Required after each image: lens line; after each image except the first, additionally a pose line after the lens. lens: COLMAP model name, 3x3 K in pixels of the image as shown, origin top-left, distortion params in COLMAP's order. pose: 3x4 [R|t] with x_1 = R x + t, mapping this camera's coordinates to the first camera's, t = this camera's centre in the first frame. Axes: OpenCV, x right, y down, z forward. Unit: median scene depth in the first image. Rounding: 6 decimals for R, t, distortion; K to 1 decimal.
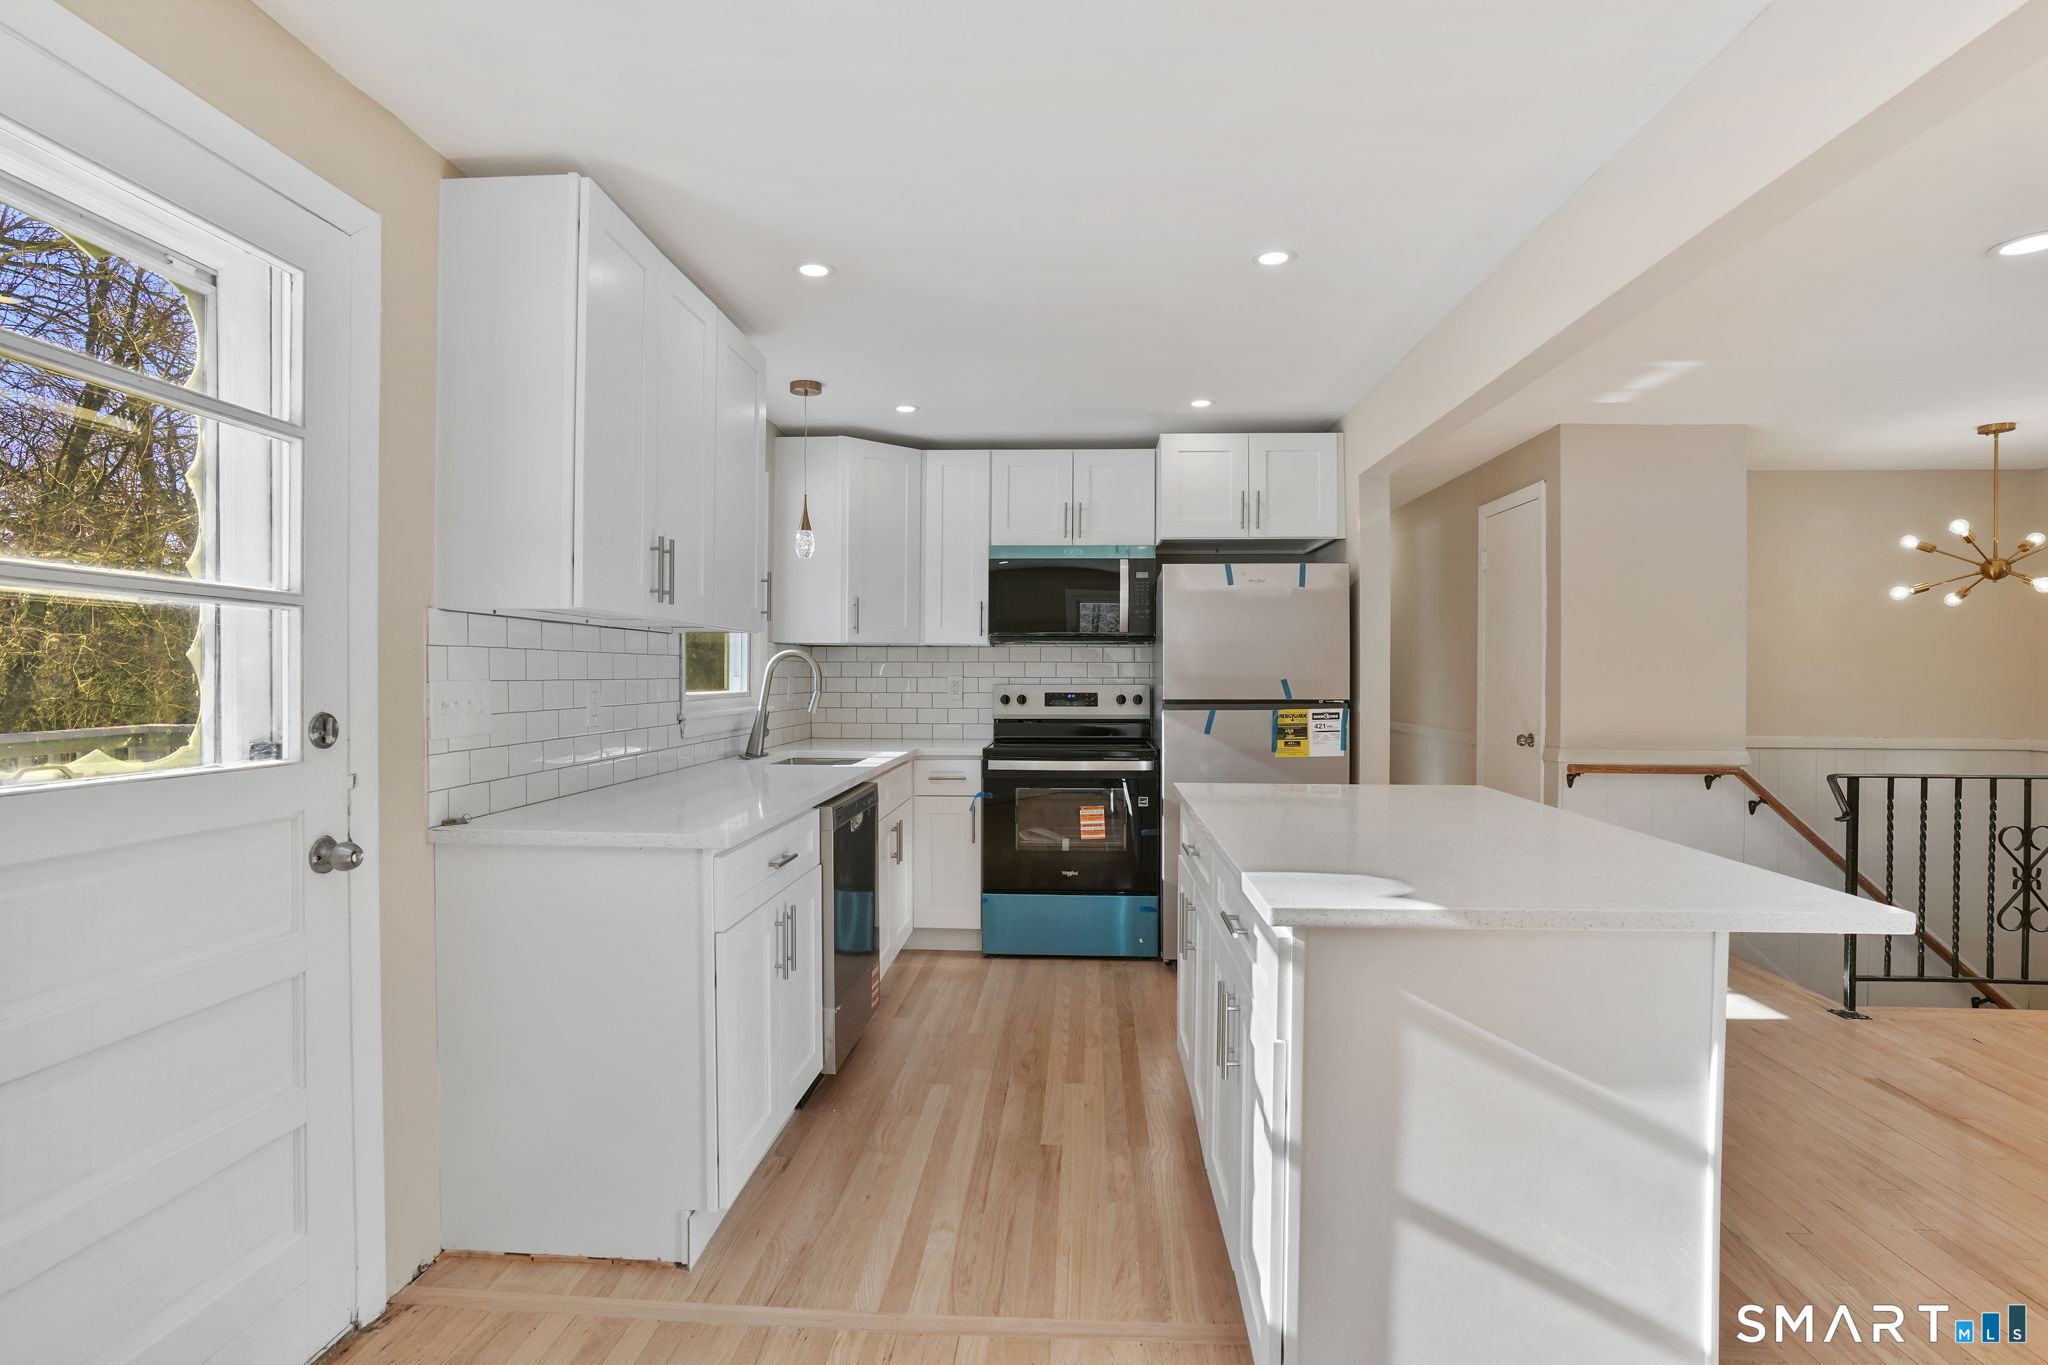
lens RADIAL K [[1006.5, 0, 1029.1], [0, 1006.5, 698.5], [0, 0, 1]] dist [-0.073845, 0.037799]
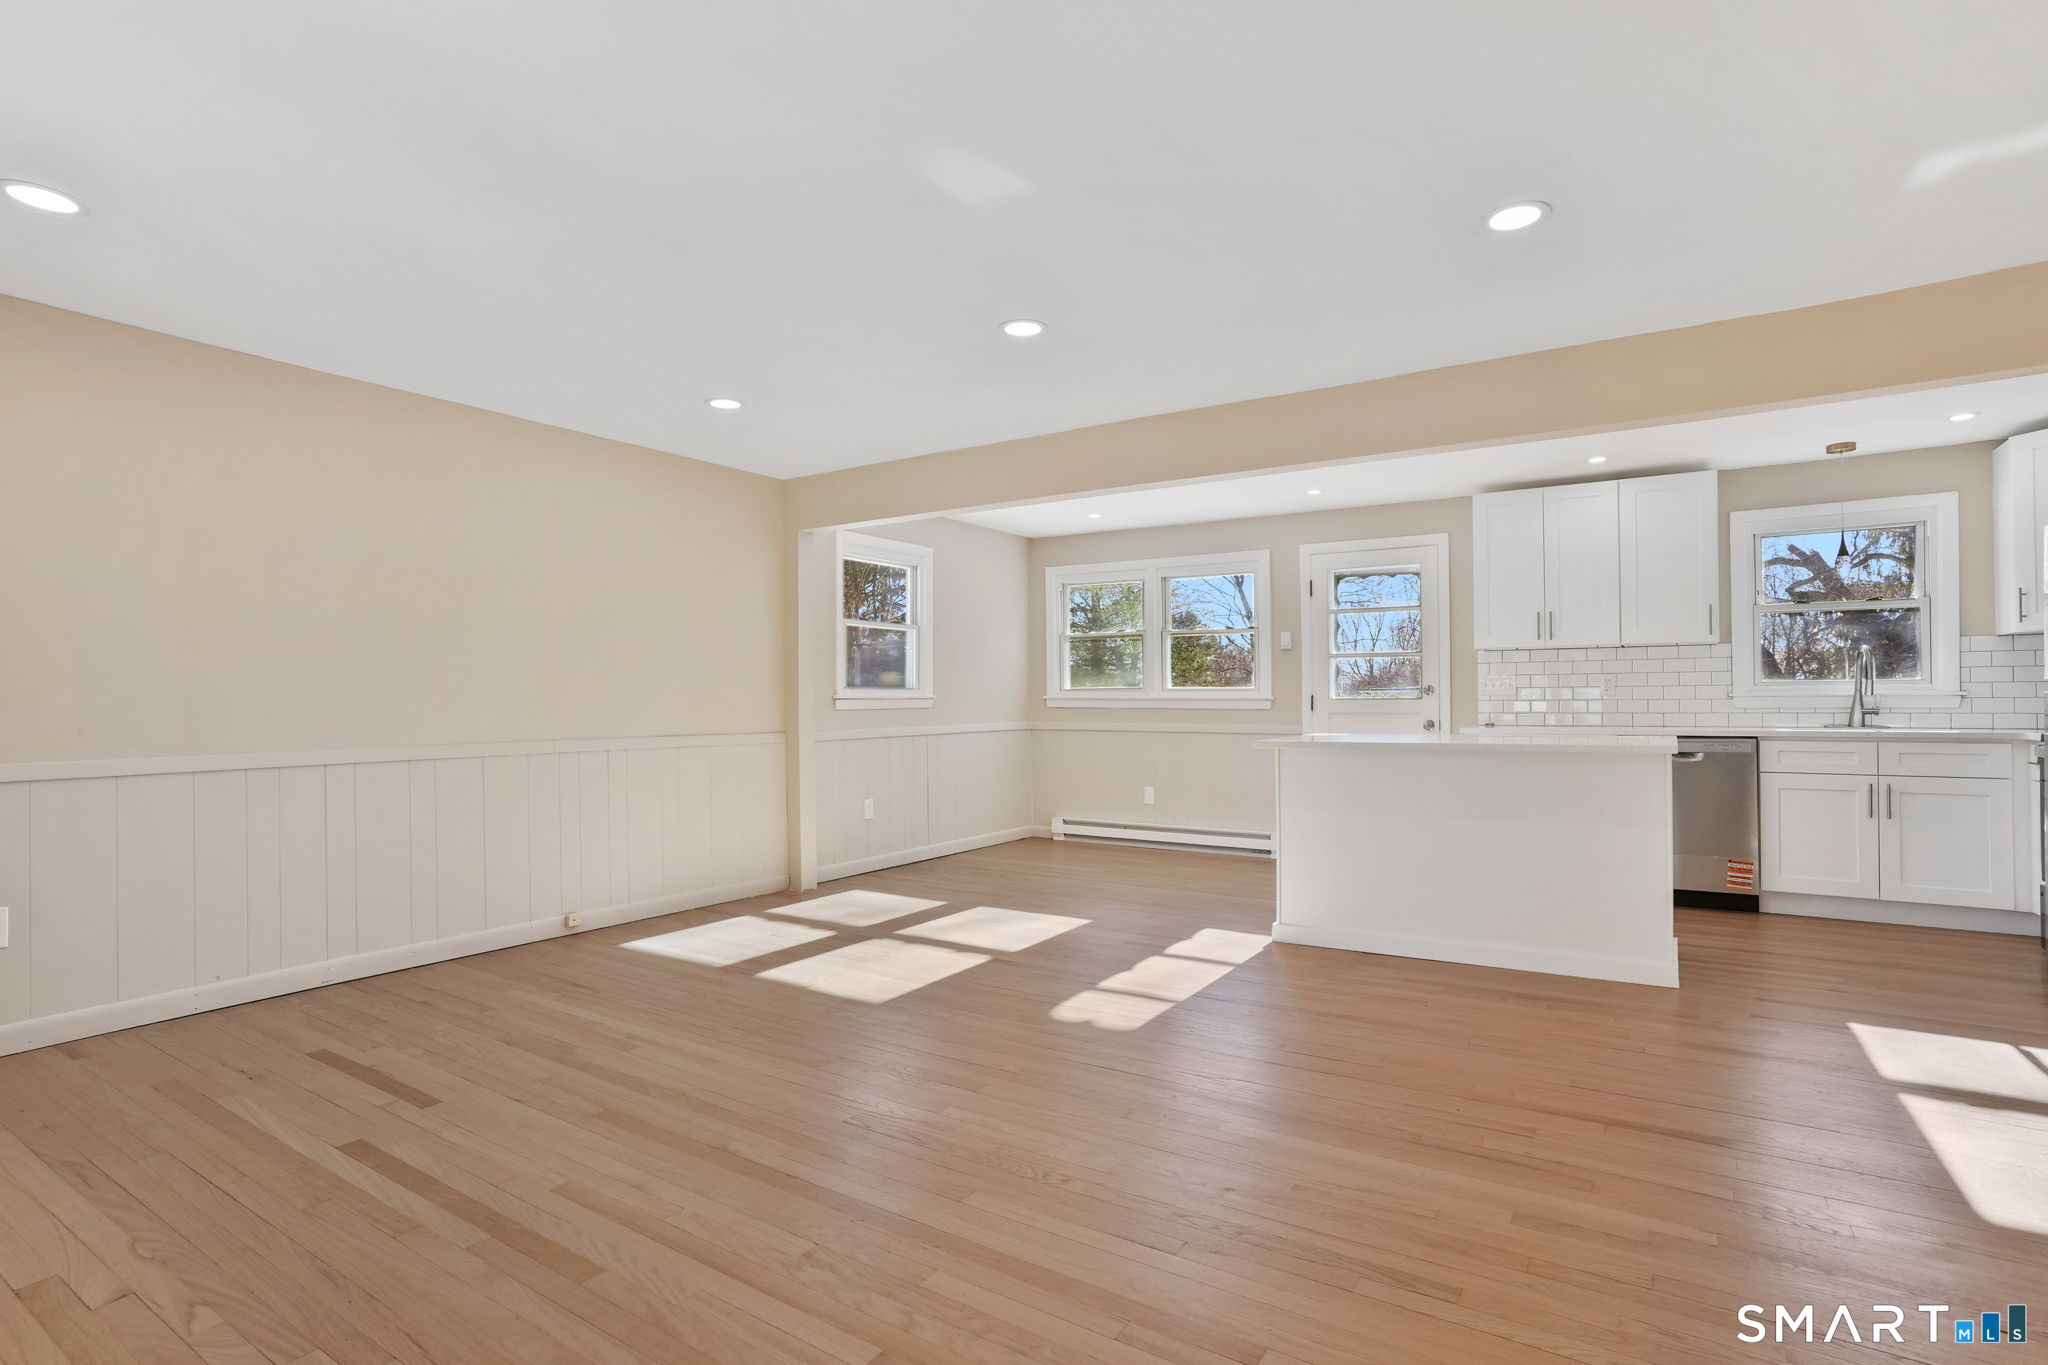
lens RADIAL K [[1006.5, 0, 1029.1], [0, 1006.5, 698.5], [0, 0, 1]] dist [-0.073845, 0.037799]
pose [[-0.500670, -0.003113, -0.865632, 1.328607], [-0.015467, 0.999866, 0.005350, 0.028278], [0.865500, 0.016068, -0.500651, 0.666742]]
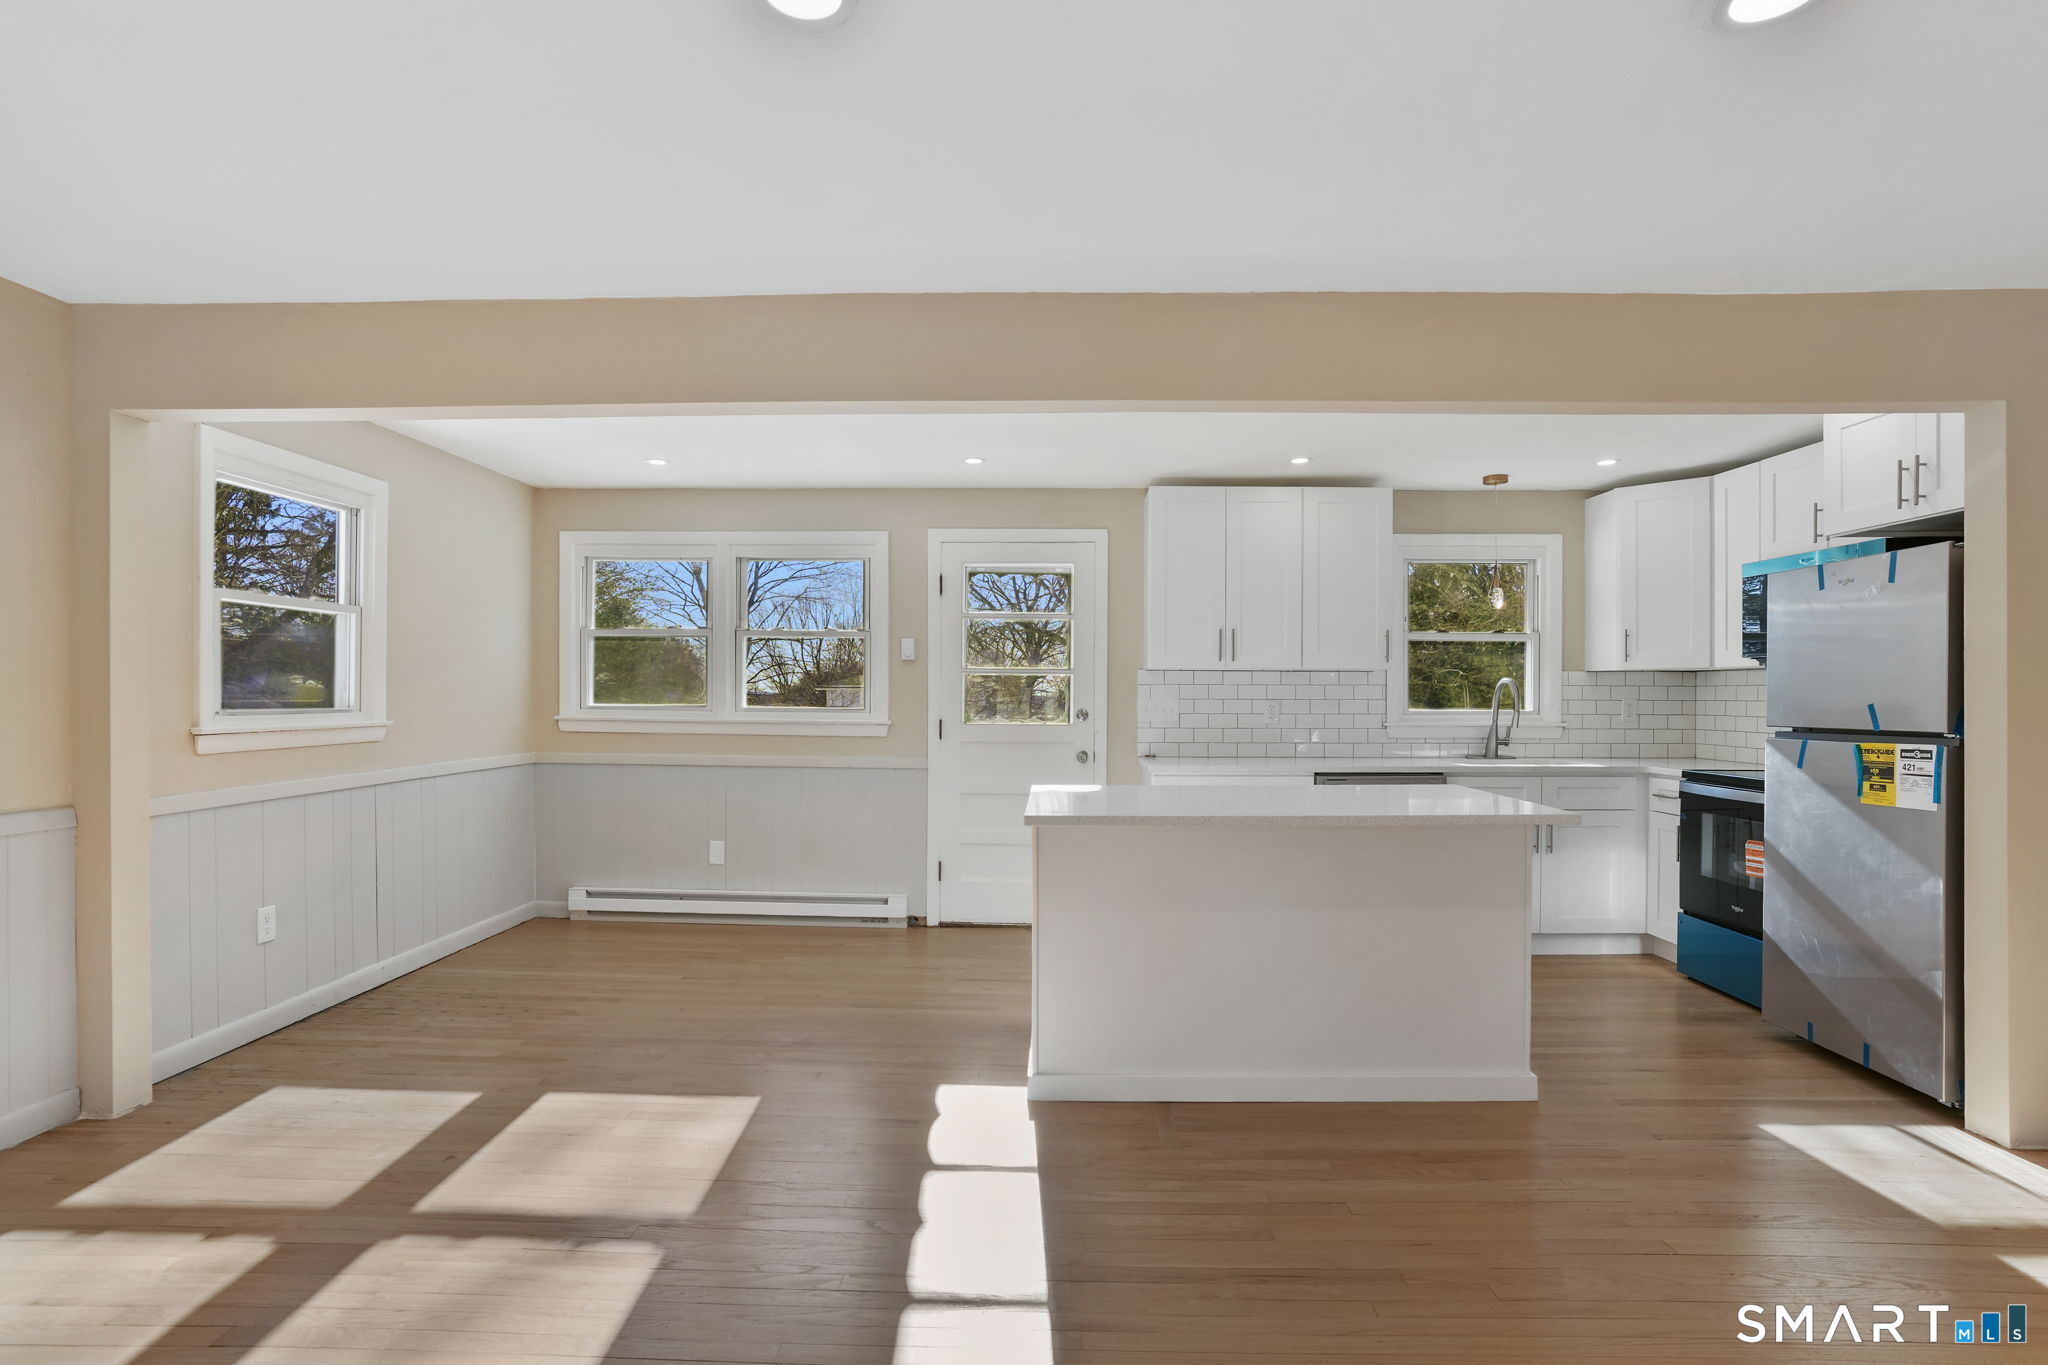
lens RADIAL K [[1006.5, 0, 1029.1], [0, 1006.5, 698.5], [0, 0, 1]] dist [-0.073845, 0.037799]
pose [[0.028451, 0.001877, -0.999593, 0.991912], [-0.026539, 0.999647, 0.001122, -0.006832], [0.999243, 0.026497, 0.028491, 0.324871]]
